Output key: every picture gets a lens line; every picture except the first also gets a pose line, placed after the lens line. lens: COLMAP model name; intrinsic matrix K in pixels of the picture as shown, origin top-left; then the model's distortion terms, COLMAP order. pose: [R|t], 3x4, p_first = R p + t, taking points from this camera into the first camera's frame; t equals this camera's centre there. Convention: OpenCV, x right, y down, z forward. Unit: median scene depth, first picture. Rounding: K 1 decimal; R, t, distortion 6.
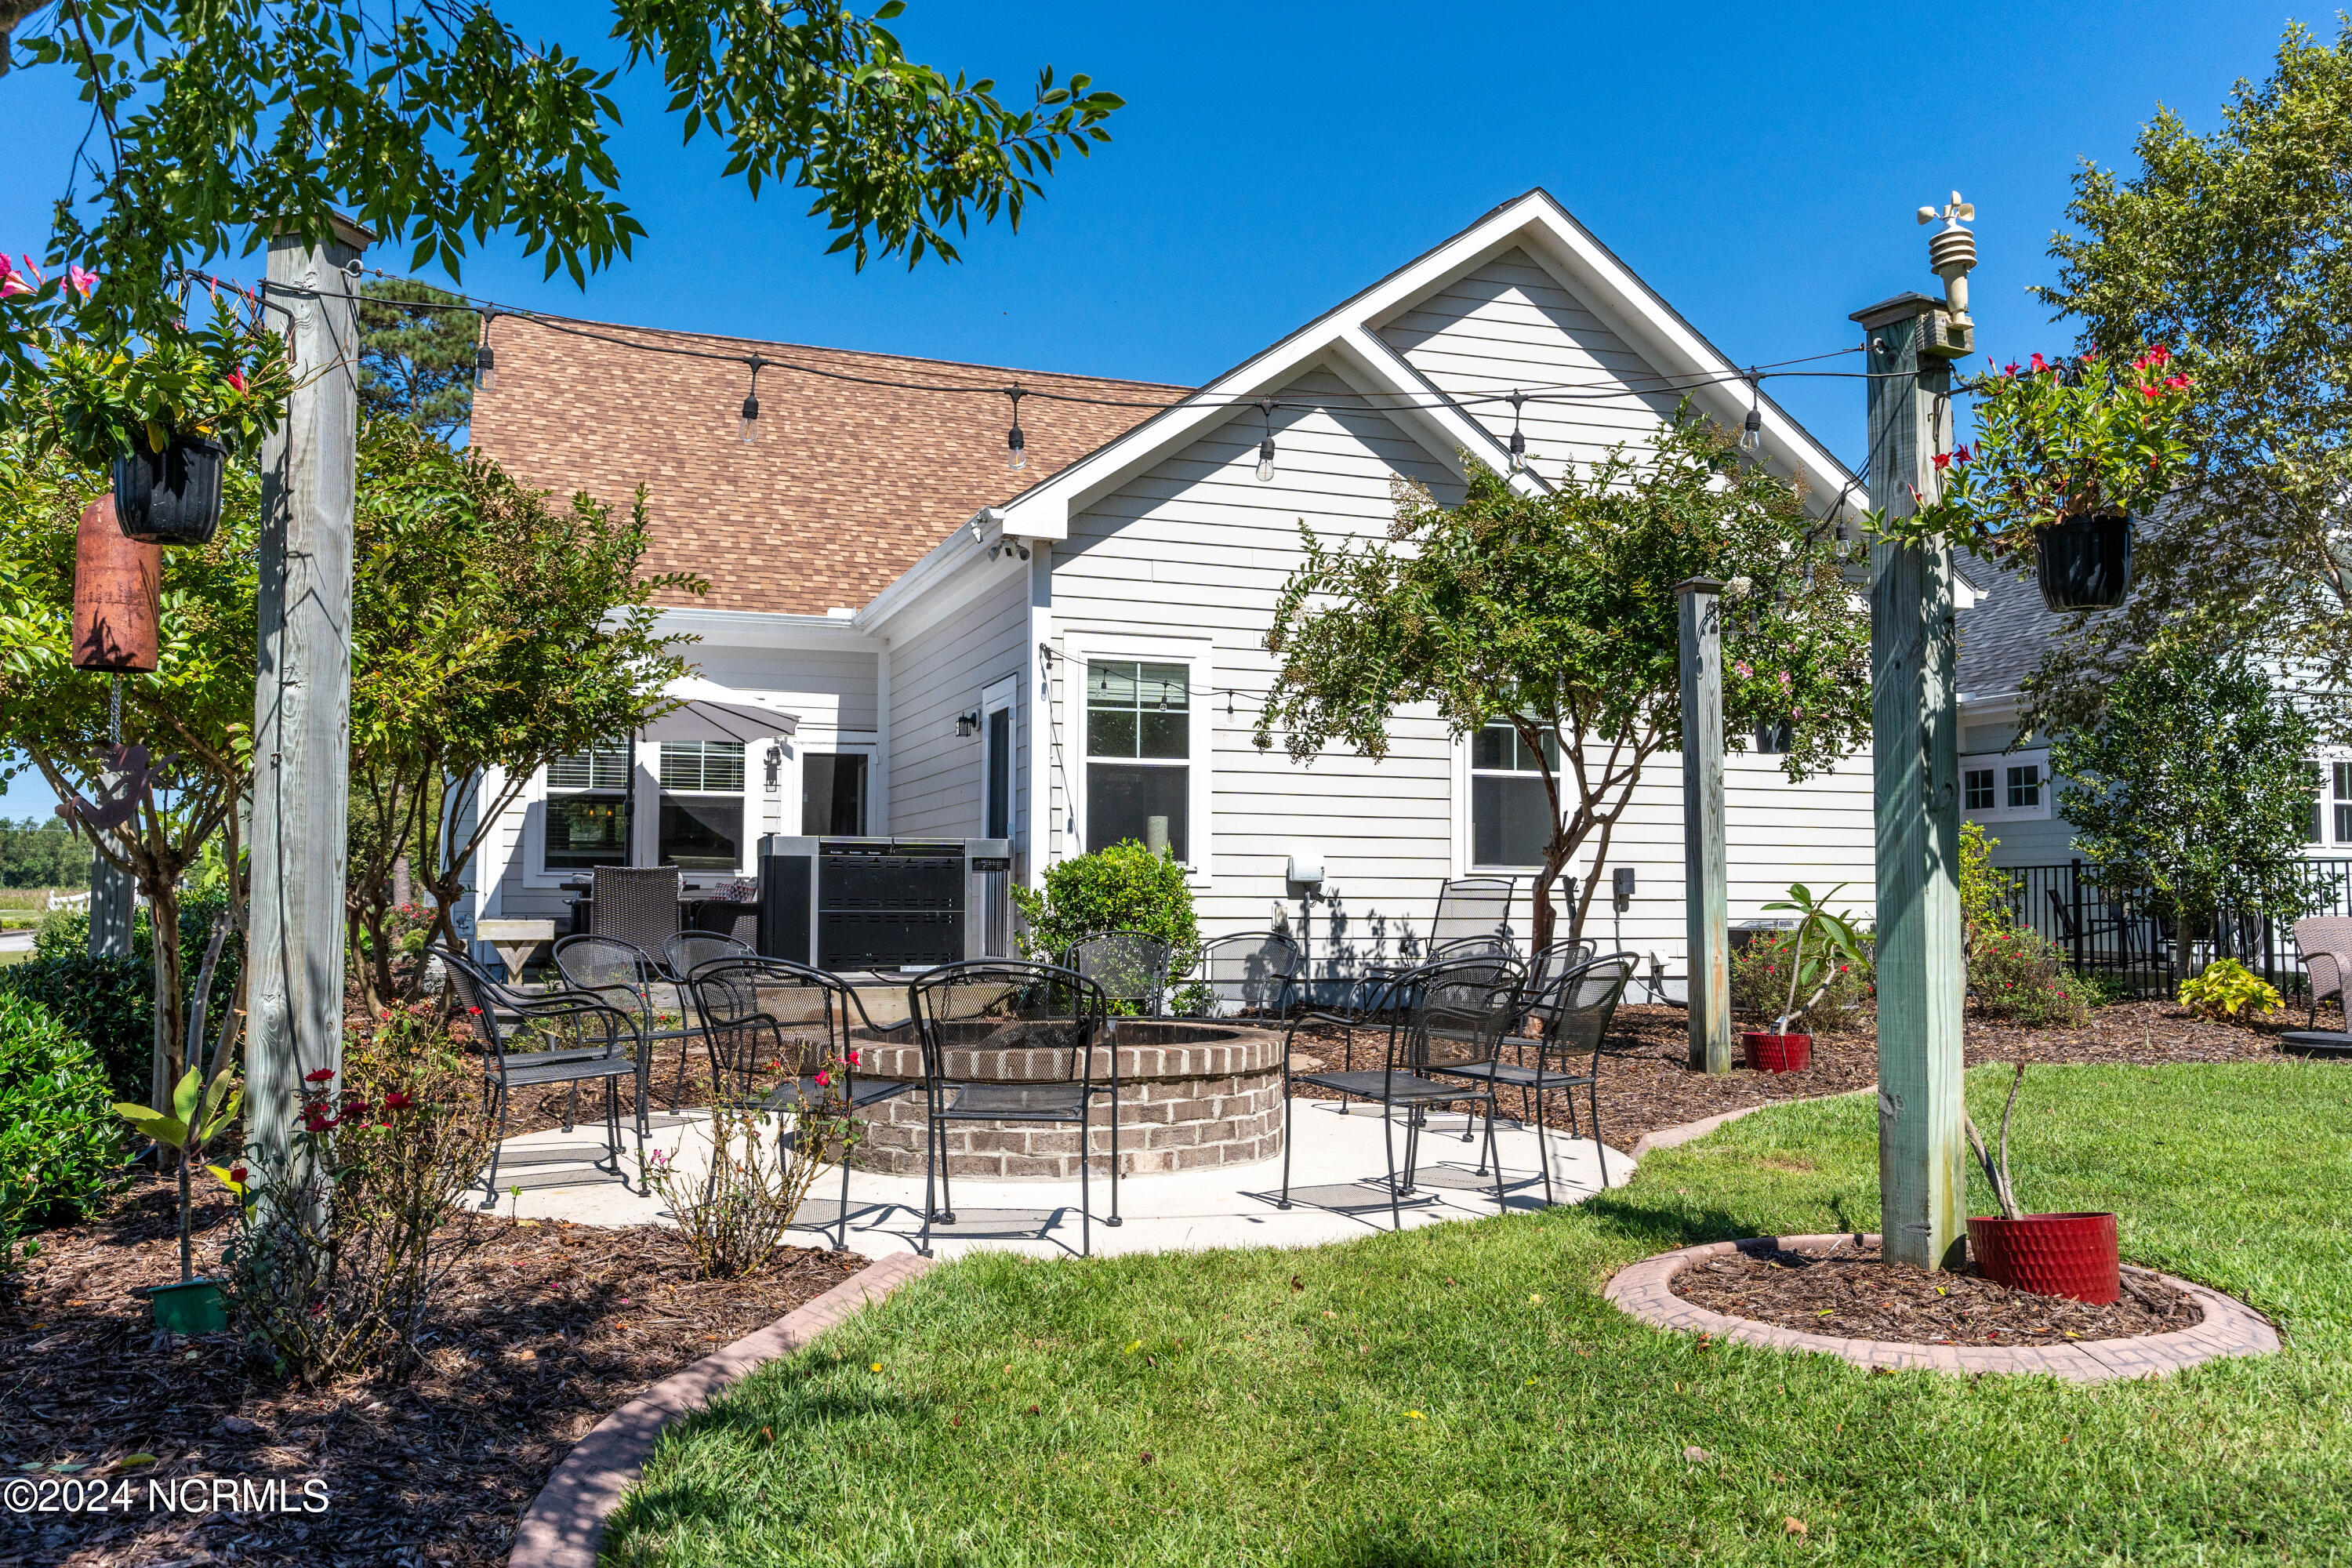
lens RADIAL K [[1971.2, 0, 1179.7], [0, 1971.2, 777.6], [0, 0, 1]] dist [-0.003802, 0.000482]
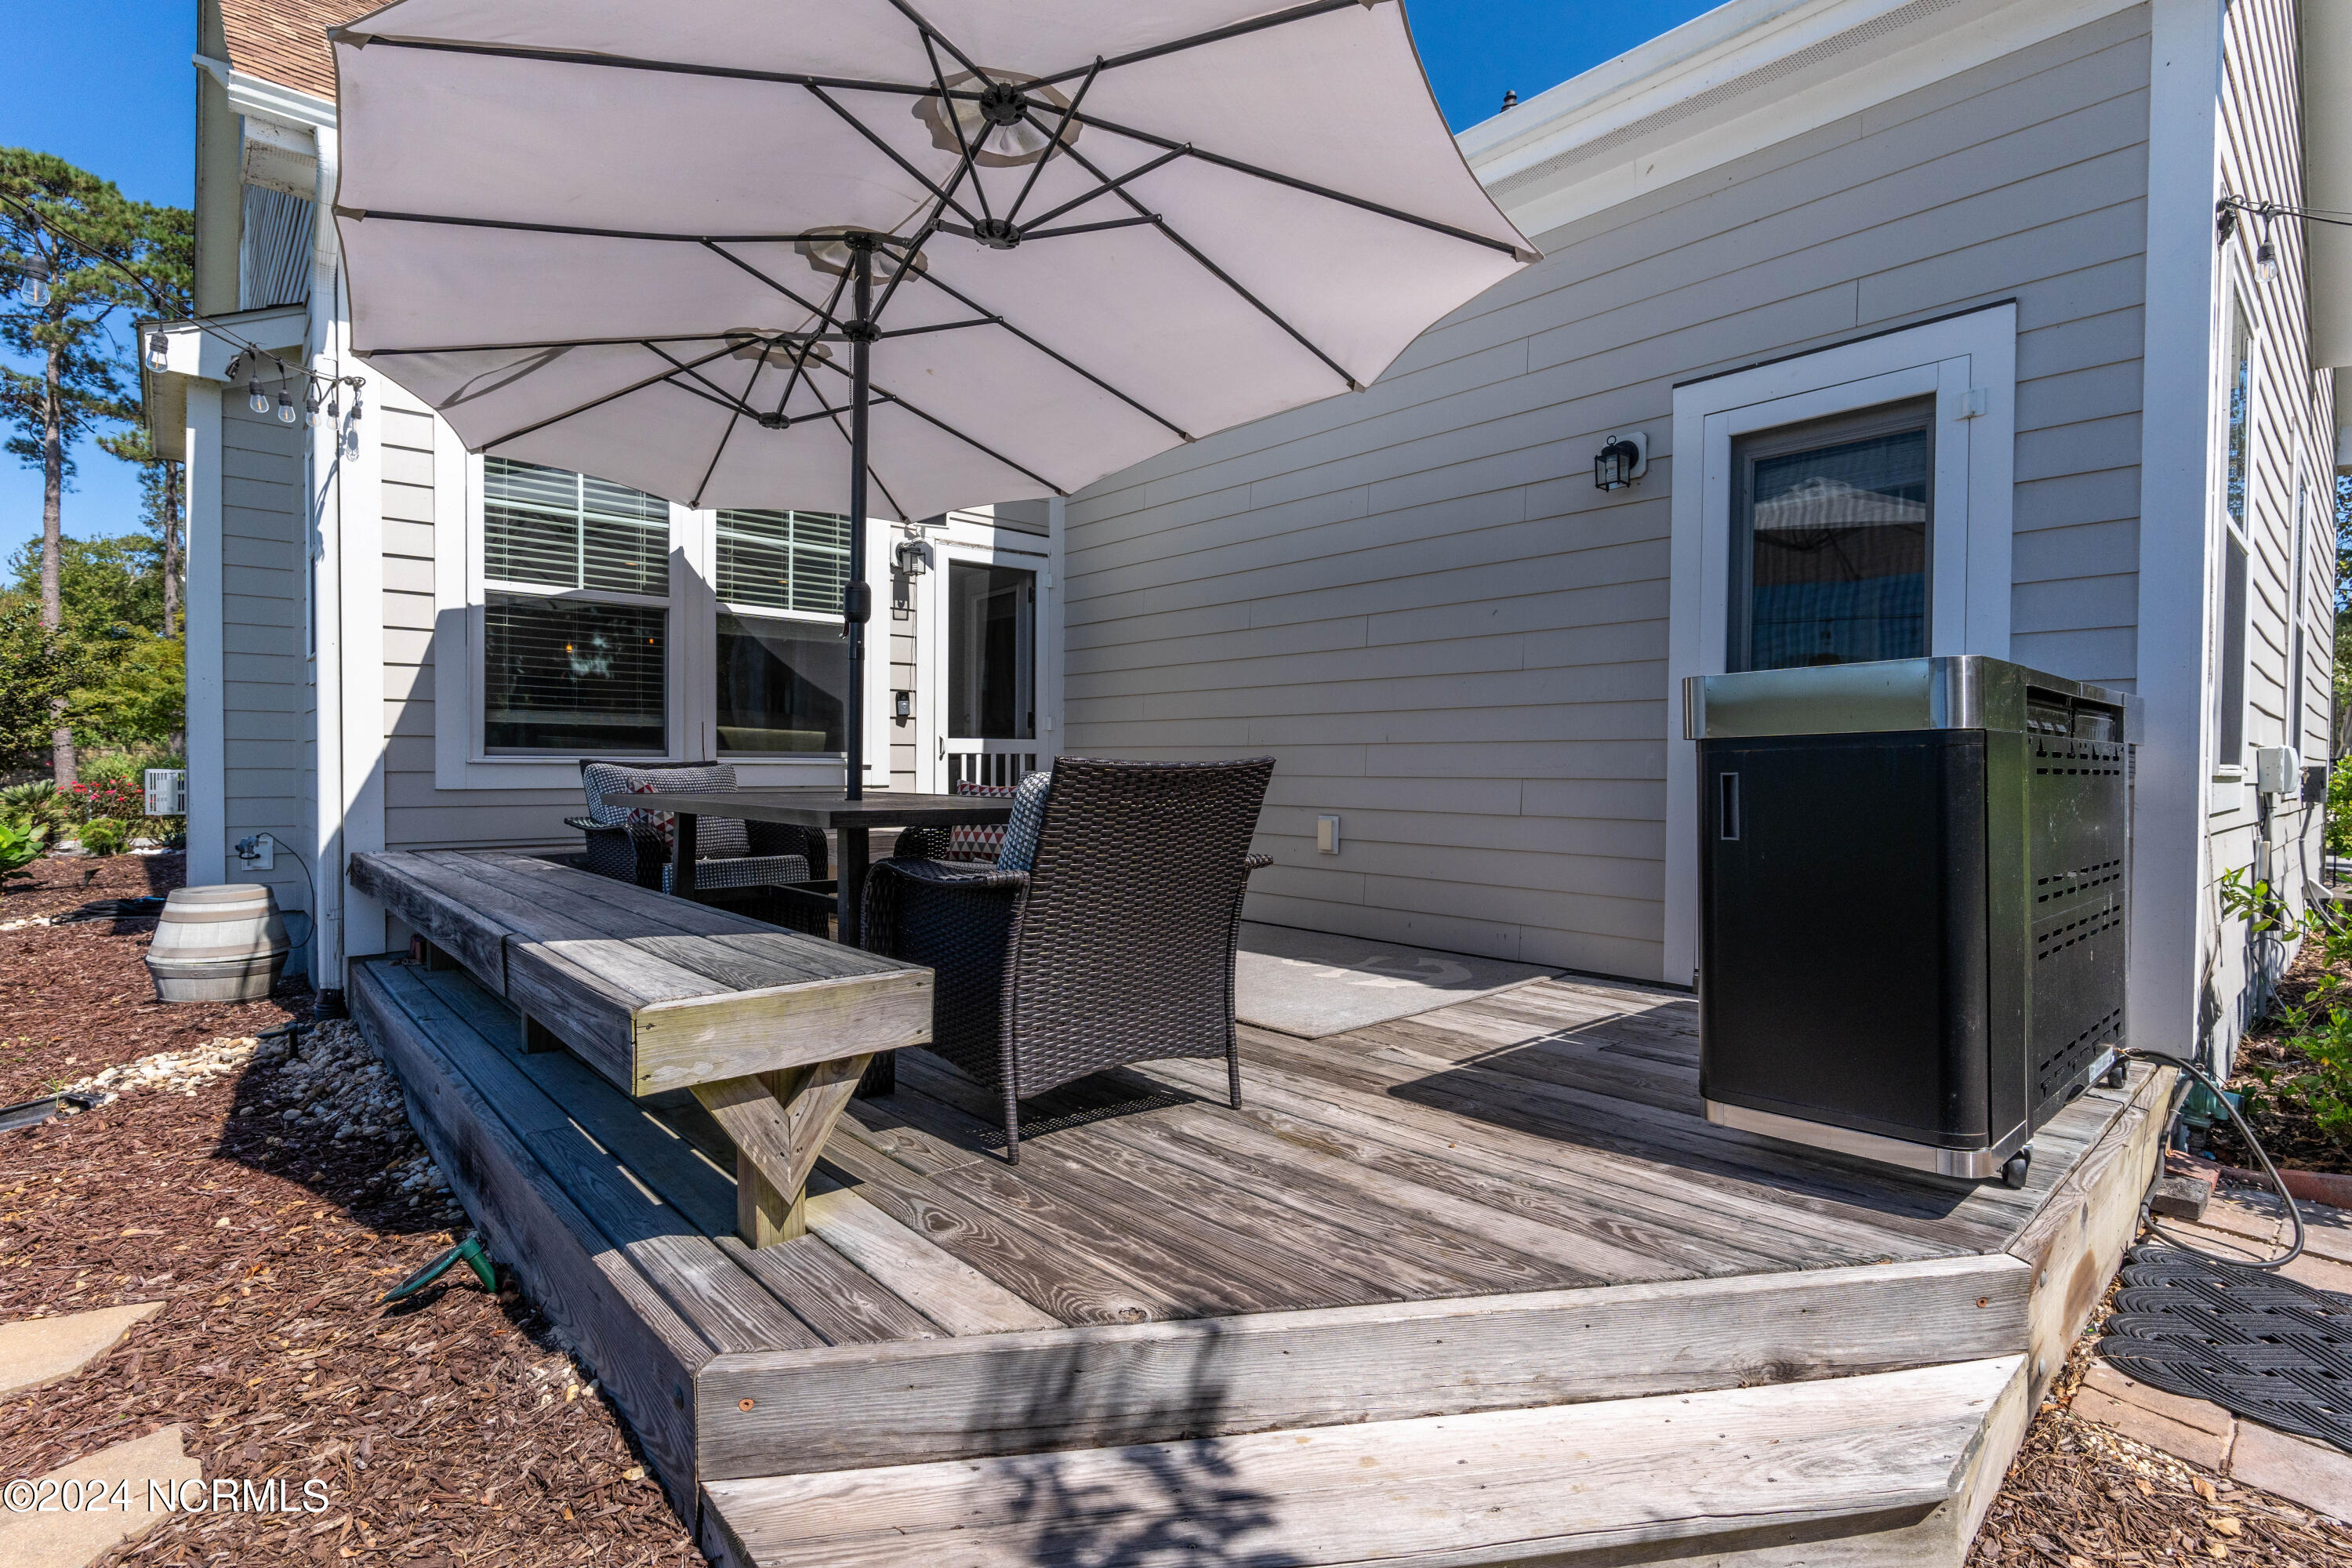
lens RADIAL K [[1135.5, 0, 1174.9], [0, 1135.5, 781.9], [0, 0, 1]] dist [-0.001505, -0.000990]
pose [[0.919537, -0.004349, 0.392980, -0.307095], [-0.026885, 0.996900, 0.073940, 0.032409], [-0.392083, -0.078556, 0.916569, 0.757026]]
